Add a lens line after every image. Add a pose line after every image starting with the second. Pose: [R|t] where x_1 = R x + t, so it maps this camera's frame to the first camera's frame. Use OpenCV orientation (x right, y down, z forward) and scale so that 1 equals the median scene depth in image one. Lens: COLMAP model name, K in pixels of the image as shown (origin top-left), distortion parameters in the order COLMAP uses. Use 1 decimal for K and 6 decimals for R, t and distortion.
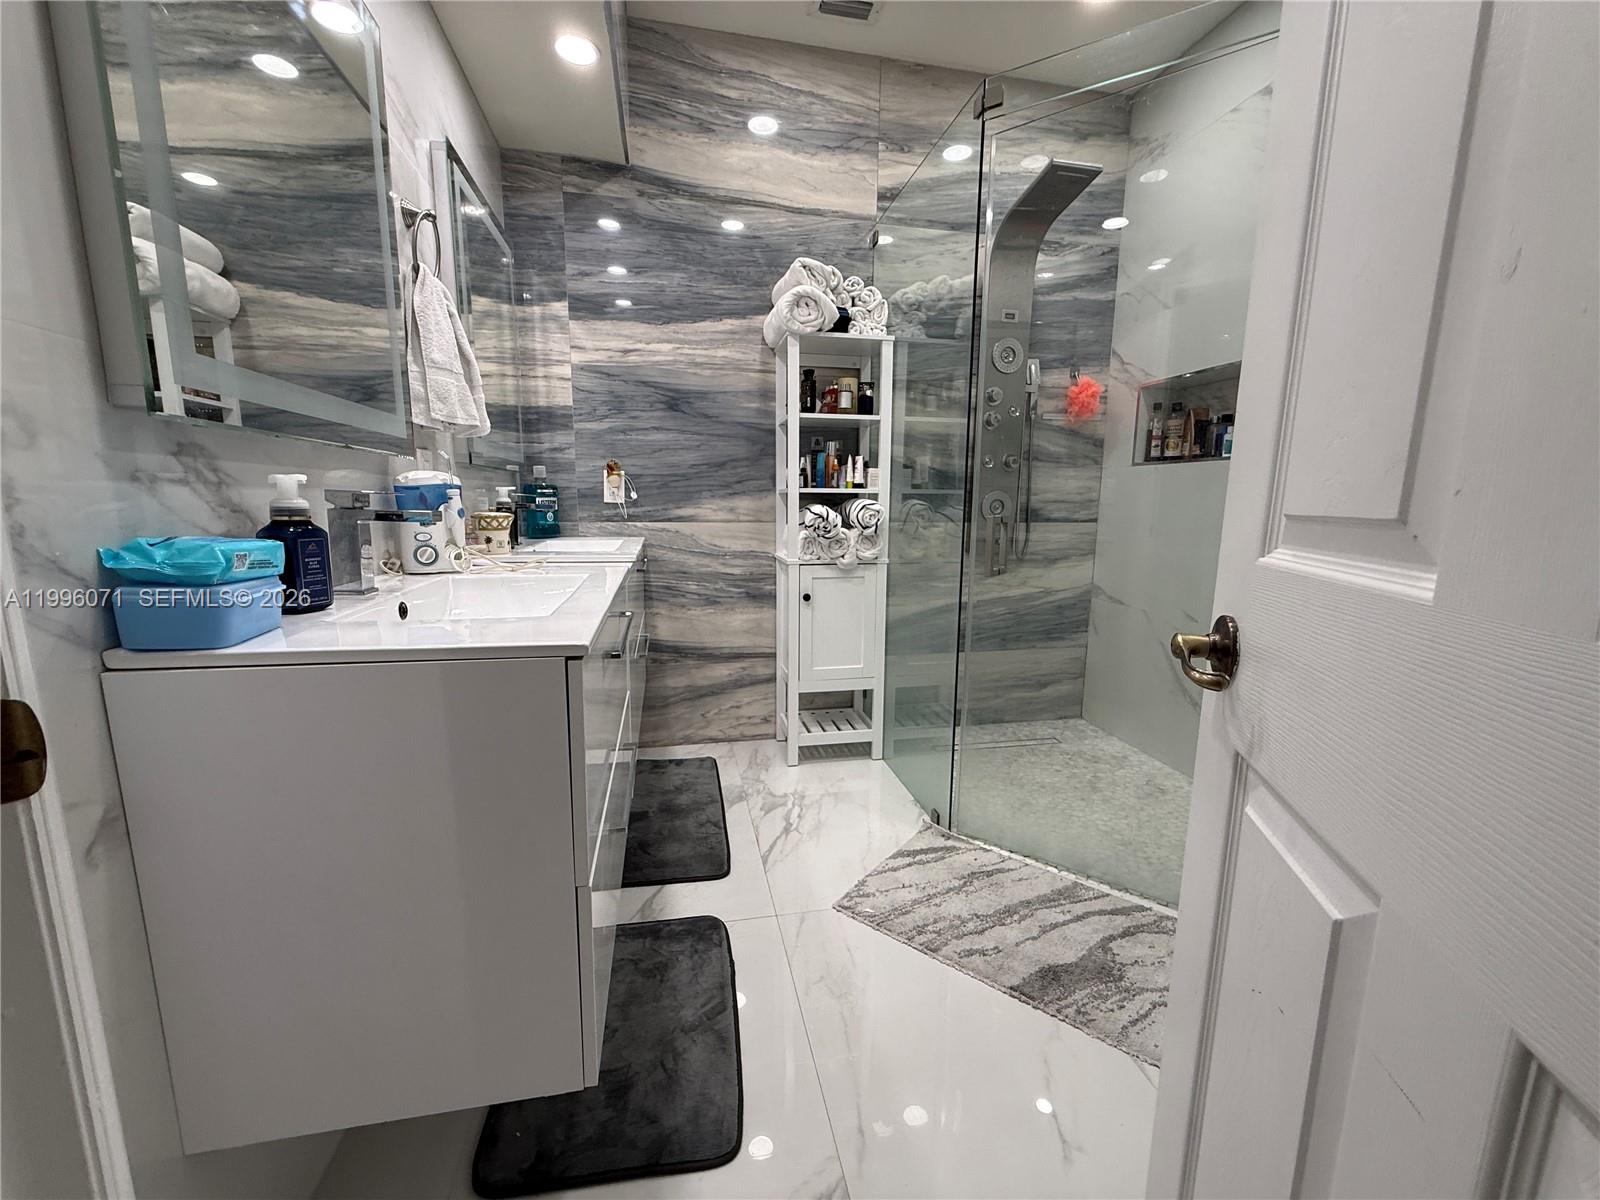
lens RADIAL K [[635.7, 0, 797.2], [0, 635.7, 602.3], [0, 0, 1]] dist [-0.000040, -0.000232]
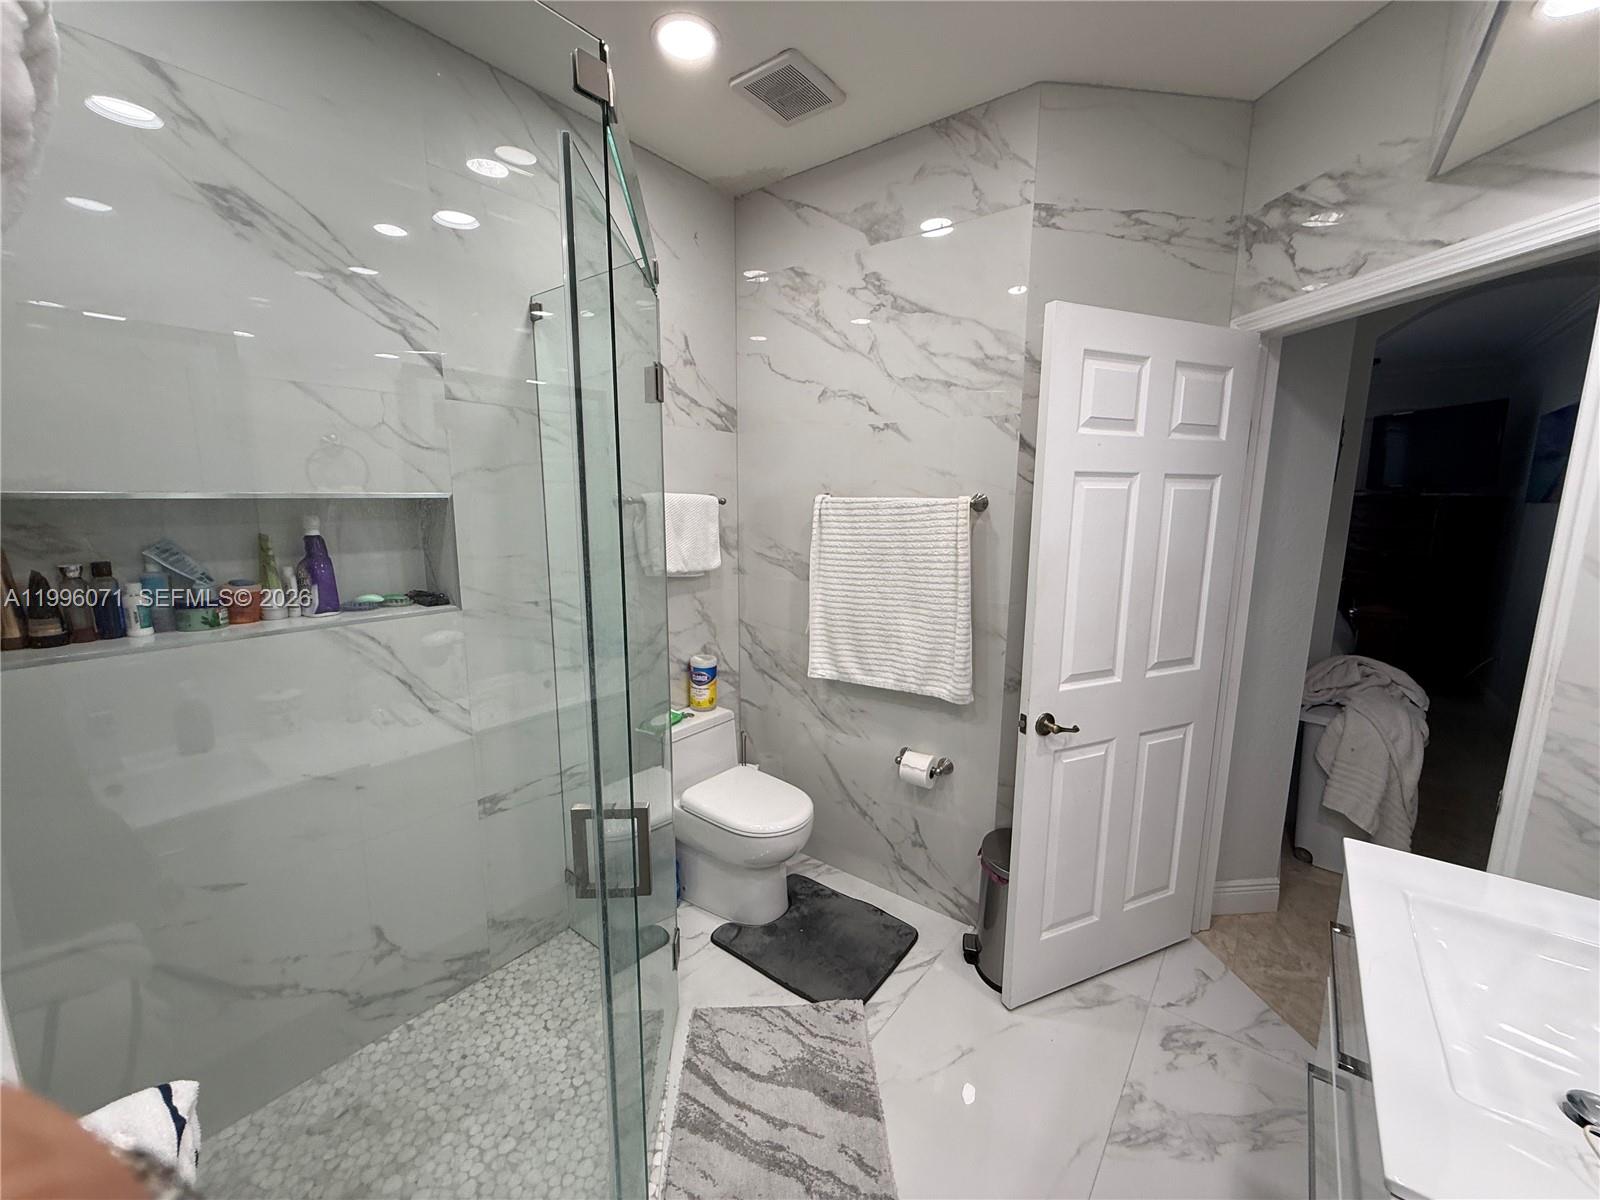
lens RADIAL K [[638.8, 0, 800.0], [0, 638.8, 600.0], [0, 0, 1]] dist [0.000964, -0.000275]
pose [[-0.651808, -0.137263, 0.745858, -0.250122], [0.109365, 0.956191, 0.271547, -0.511752], [-0.750457, 0.258568, -0.608241, 1.301261]]
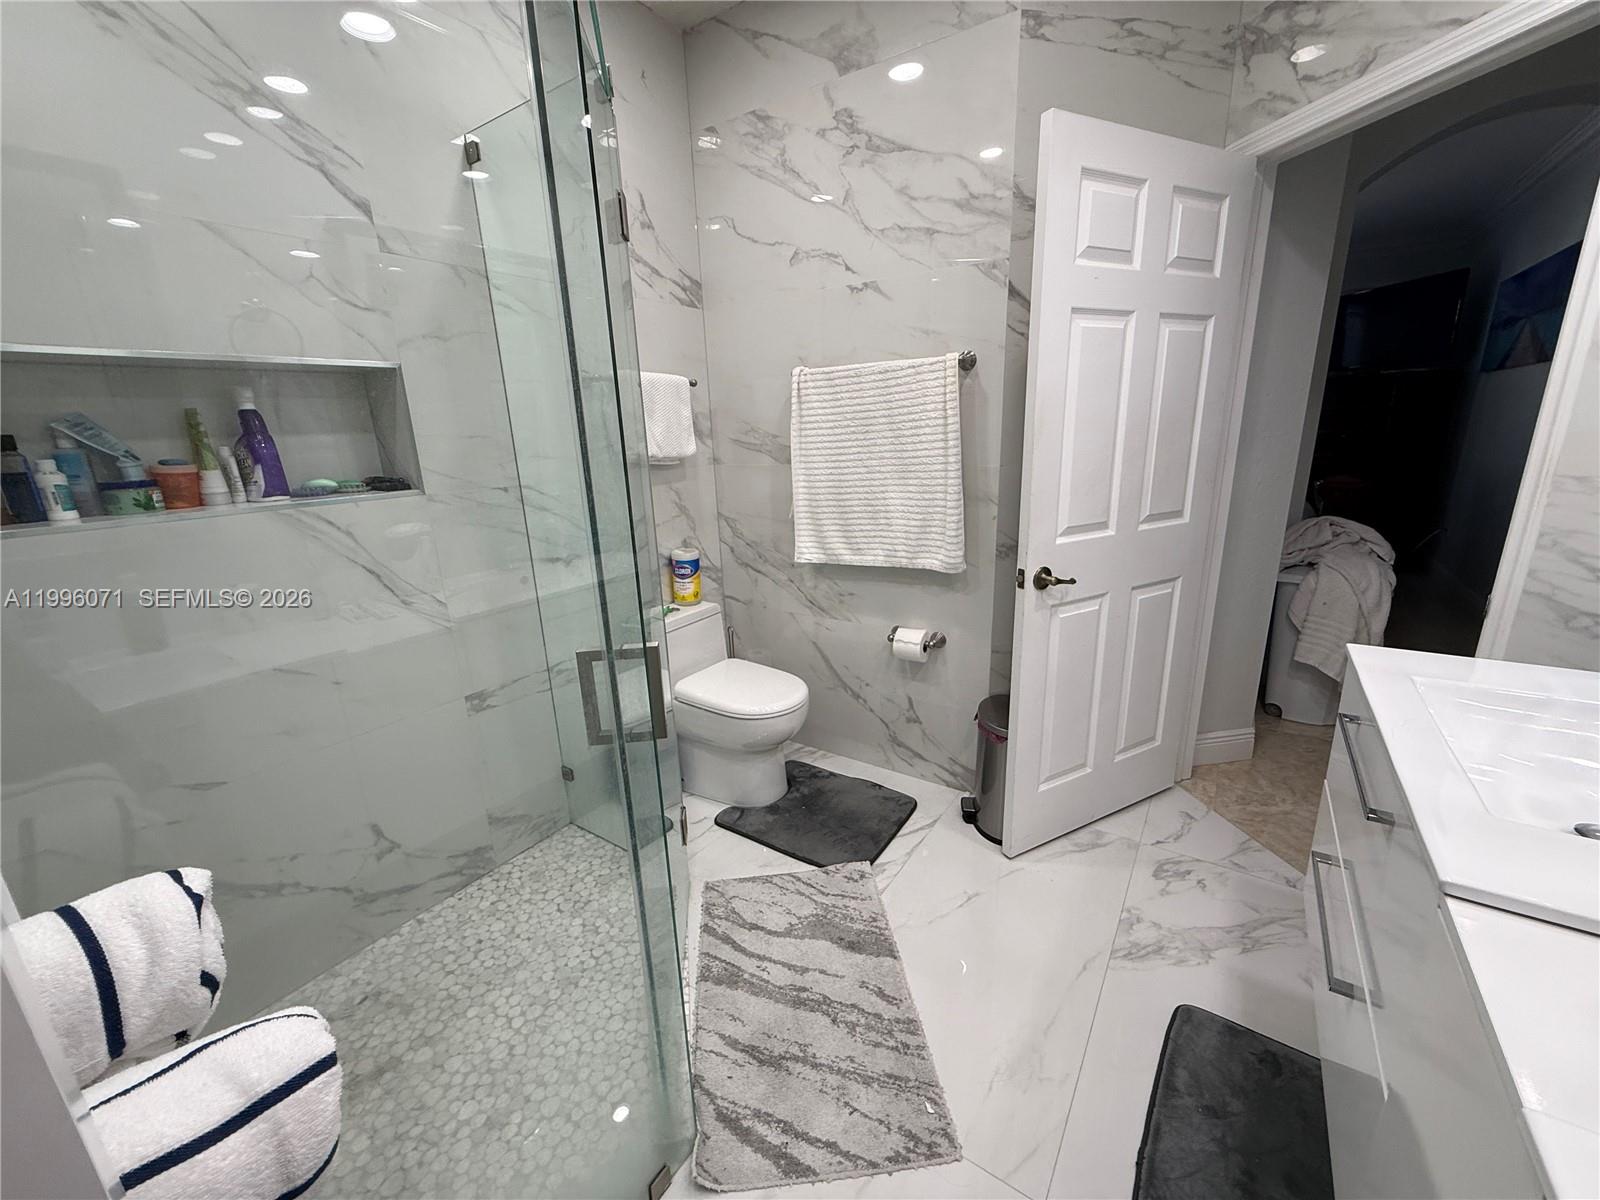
lens RADIAL K [[638.8, 0, 800.0], [0, 638.8, 600.0], [0, 0, 1]] dist [0.000964, -0.000275]
pose [[-0.699195, -0.173991, 0.693436, -0.208880], [0.144697, 0.915421, 0.375589, -0.400242], [-0.700135, 0.362948, -0.614882, 1.345087]]
